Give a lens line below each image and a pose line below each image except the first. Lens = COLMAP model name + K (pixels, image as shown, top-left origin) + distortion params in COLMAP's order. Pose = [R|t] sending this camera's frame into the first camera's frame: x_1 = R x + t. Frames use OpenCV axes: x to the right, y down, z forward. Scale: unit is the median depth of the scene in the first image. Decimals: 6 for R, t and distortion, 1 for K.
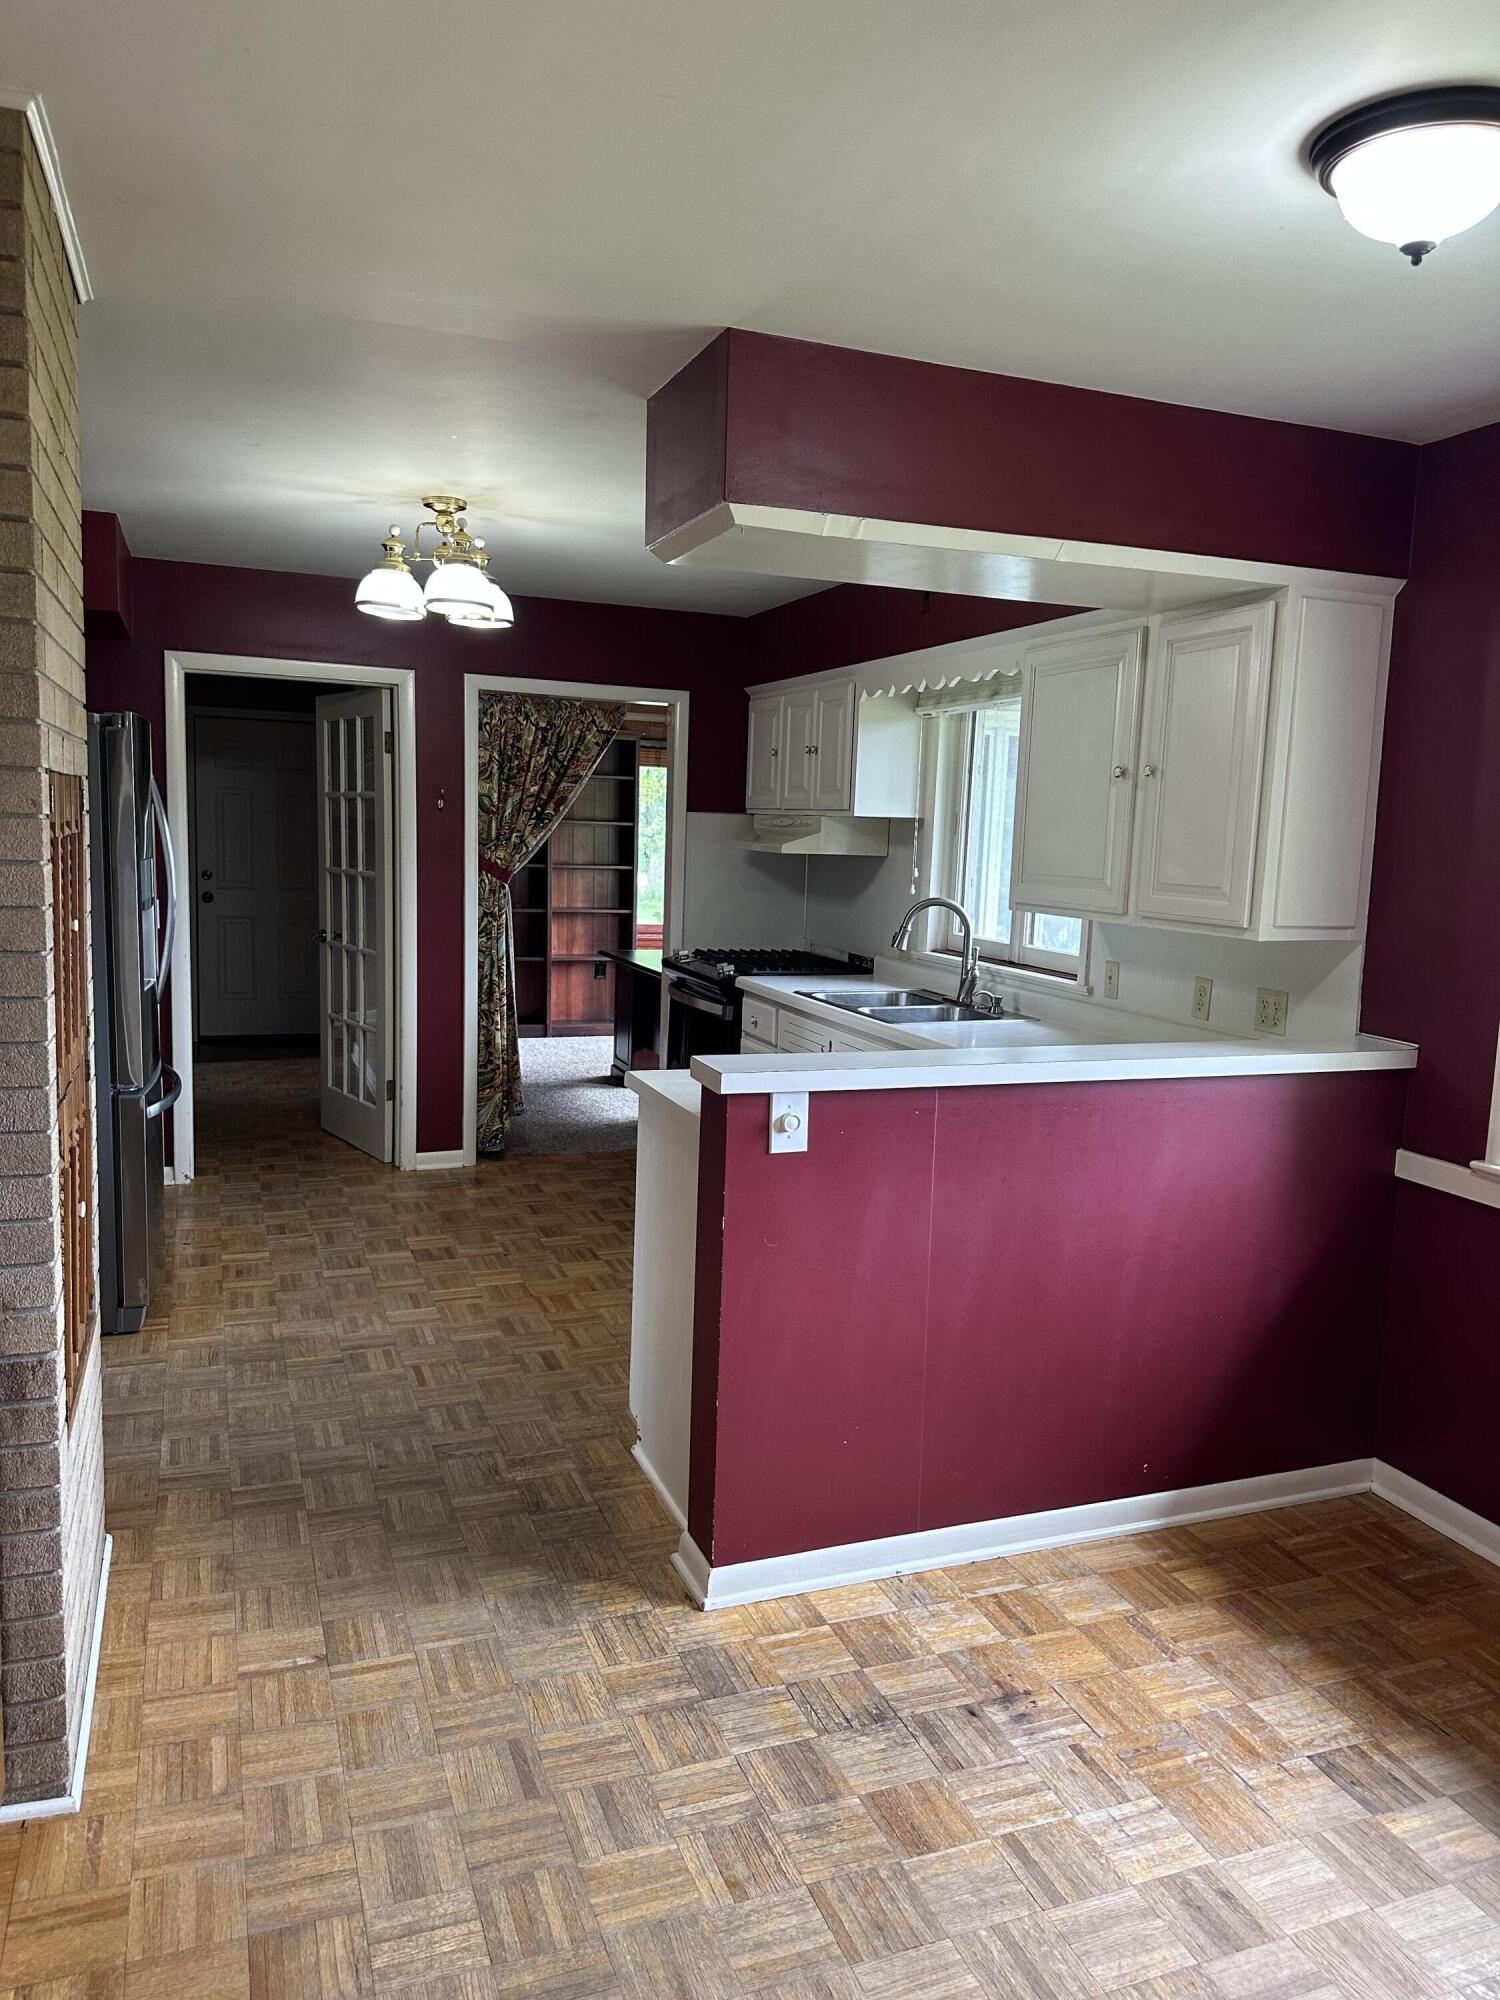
lens RADIAL K [[1429.8, 0, 754.1], [0, 1429.8, 997.6], [0, 0, 1]] dist [0.049132, -0.067922]
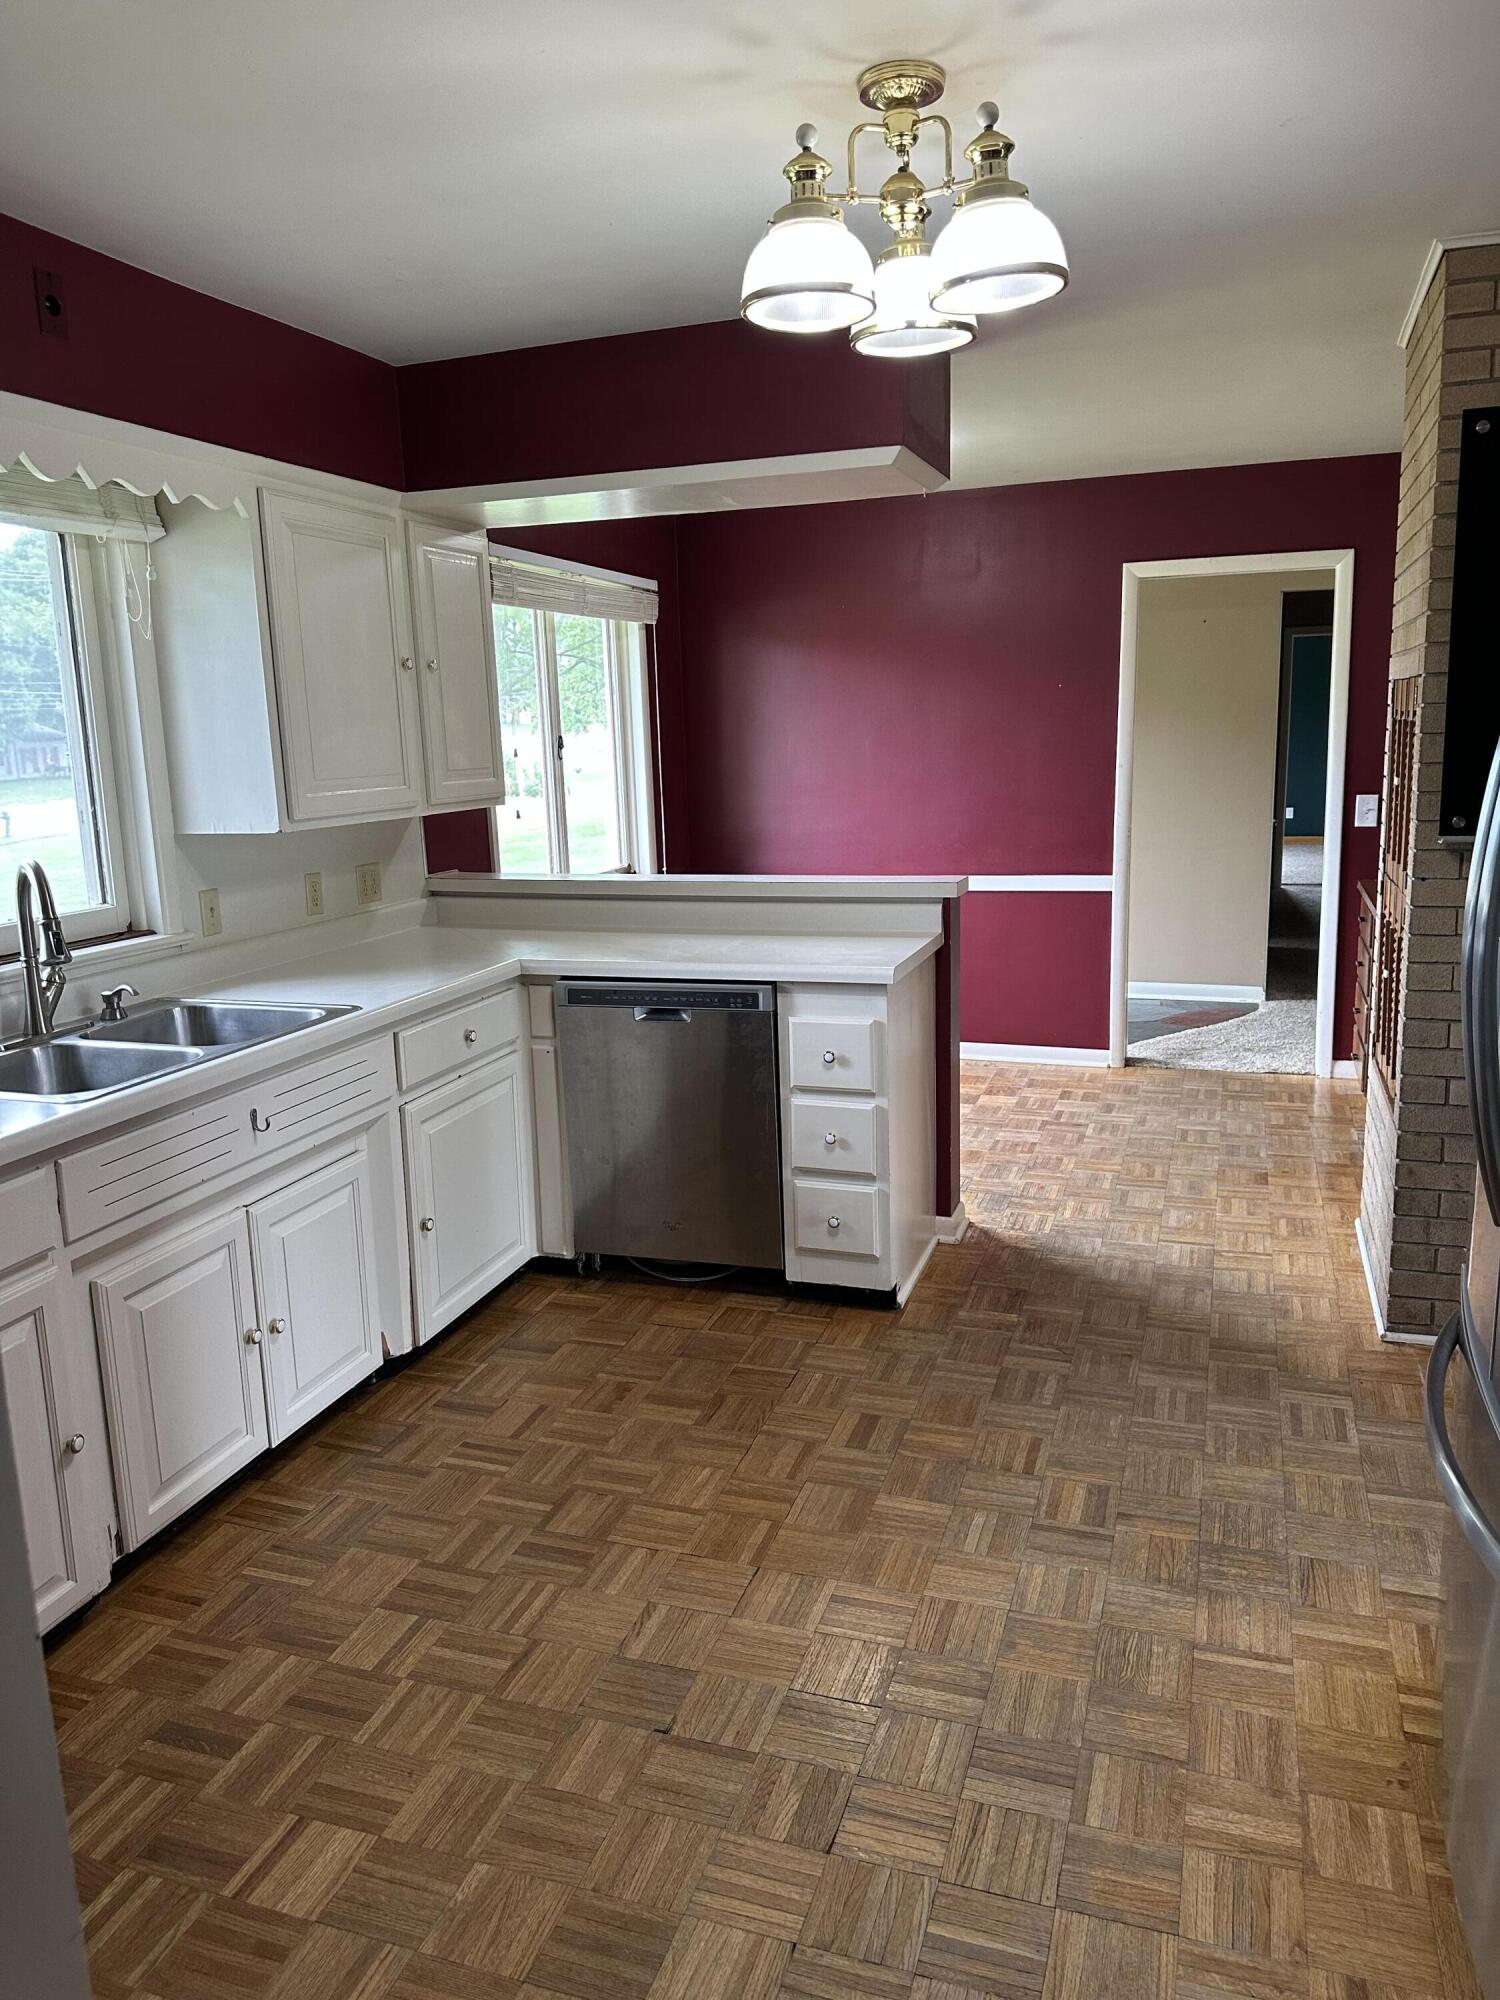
lens RADIAL K [[1429.8, 0, 731.4], [0, 1429.8, 997.5], [0, 0, 1]] dist [0.049132, -0.067922]
pose [[-0.766048, -0.138808, 0.627616, -0.530071], [0.085224, 0.945851, 0.313213, -0.211960], [-0.637108, 0.293424, -0.712738, 1.499362]]
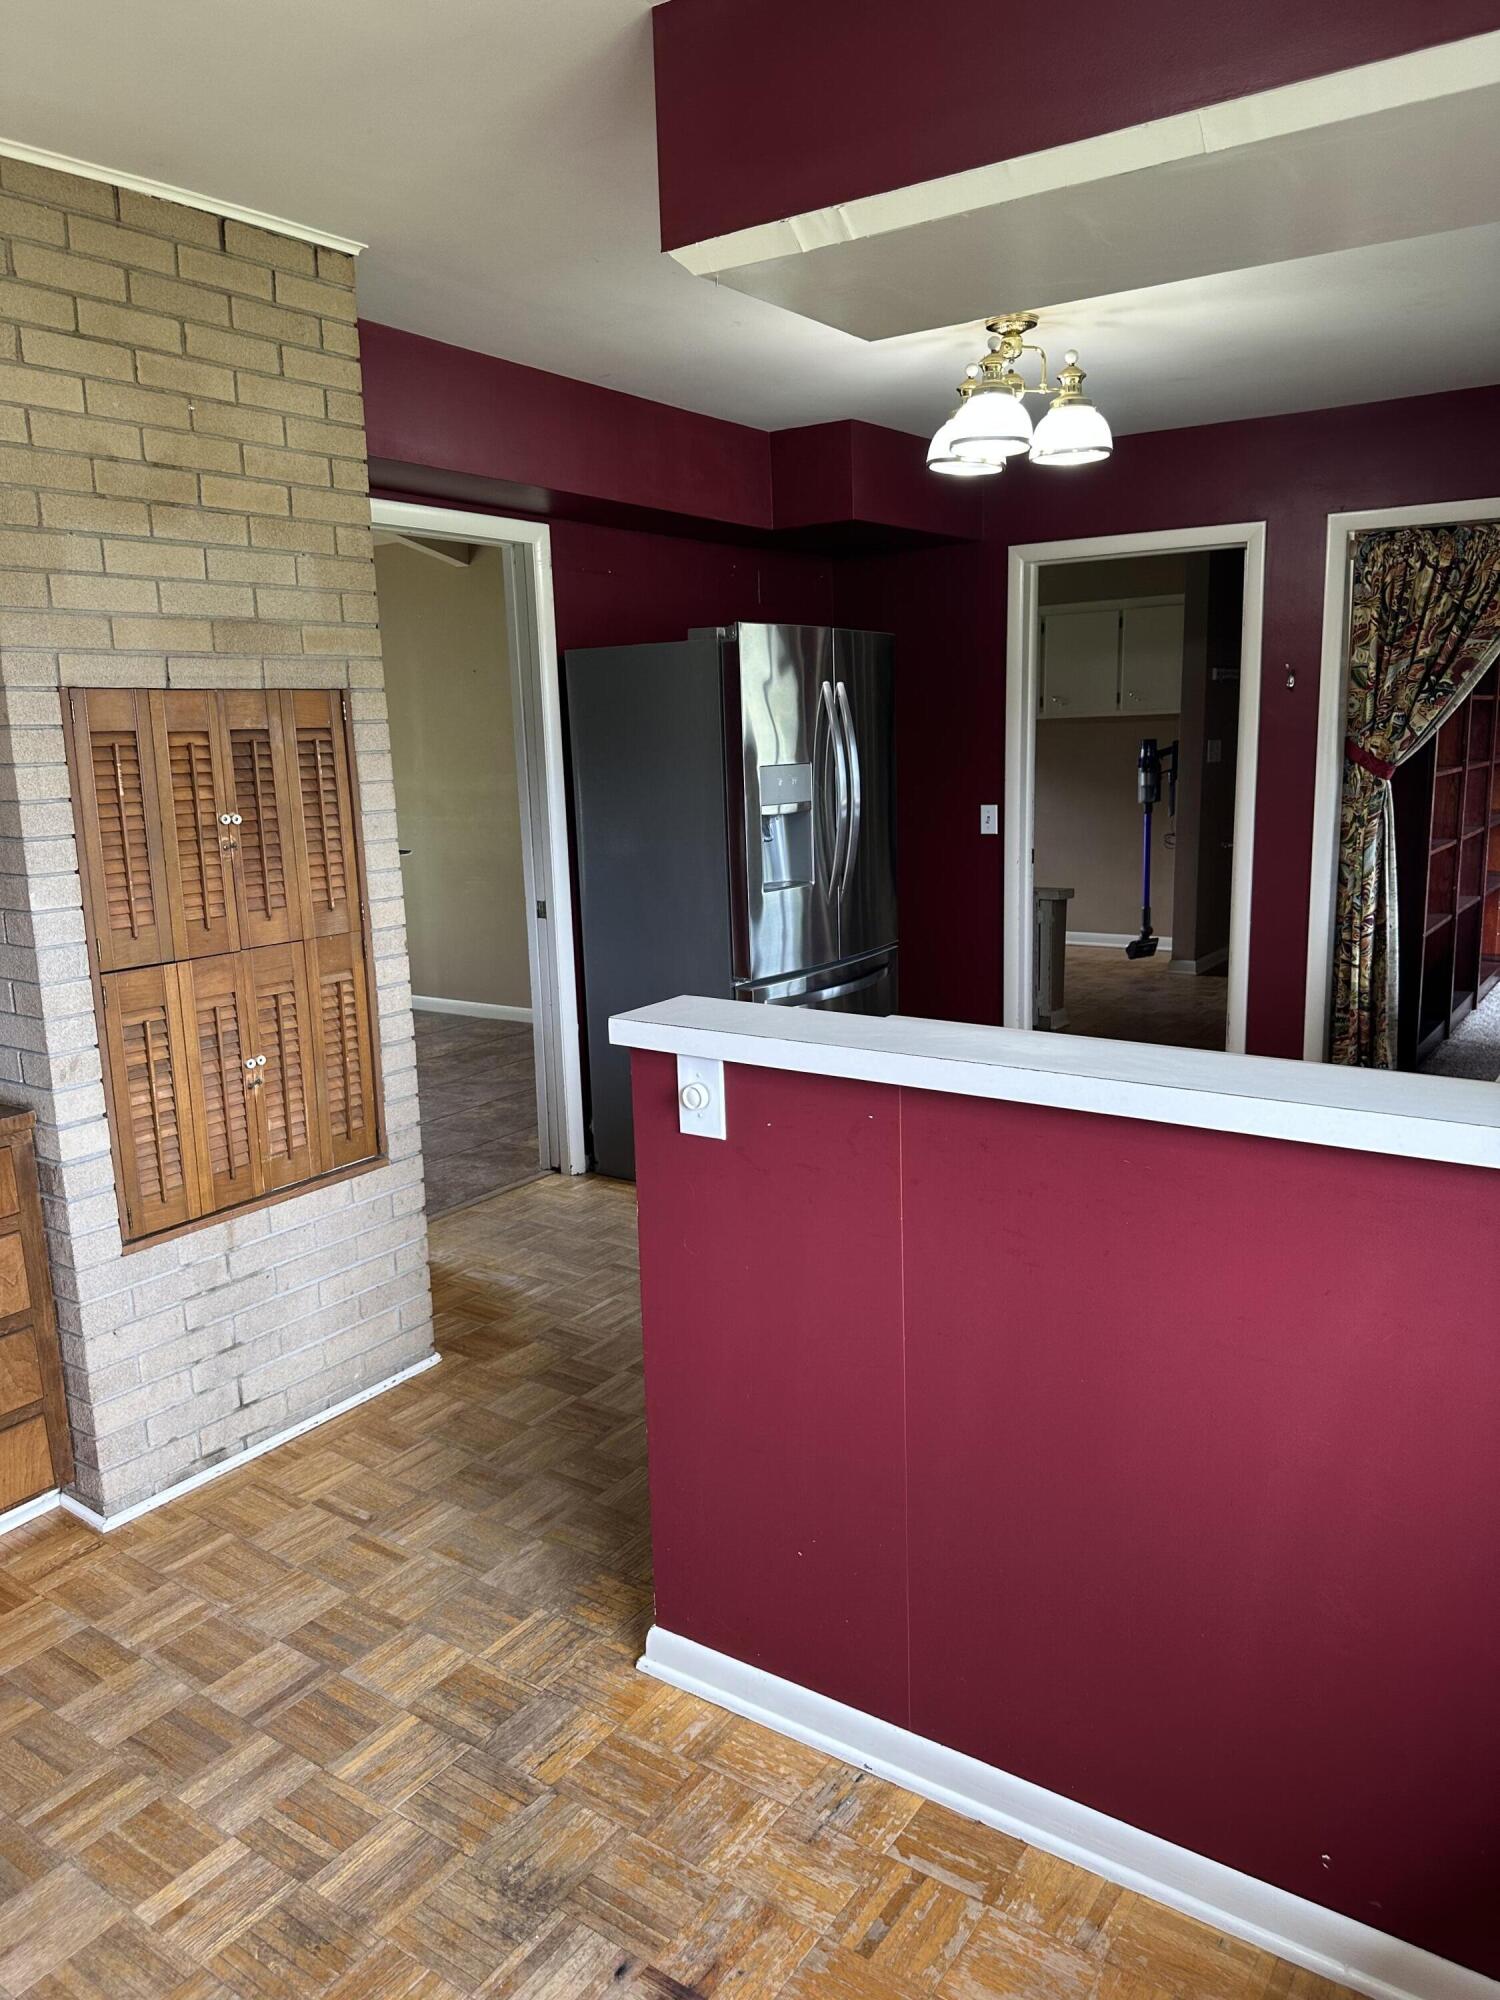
lens RADIAL K [[1429.8, 0, 751.8], [0, 1429.8, 1001.3], [0, 0, 1]] dist [0.049132, -0.067922]
pose [[0.557956, 0.114531, -0.821929, 0.431904], [-0.058501, 0.993395, 0.098711, -0.024838], [0.827806, -0.006992, 0.560971, 0.406969]]
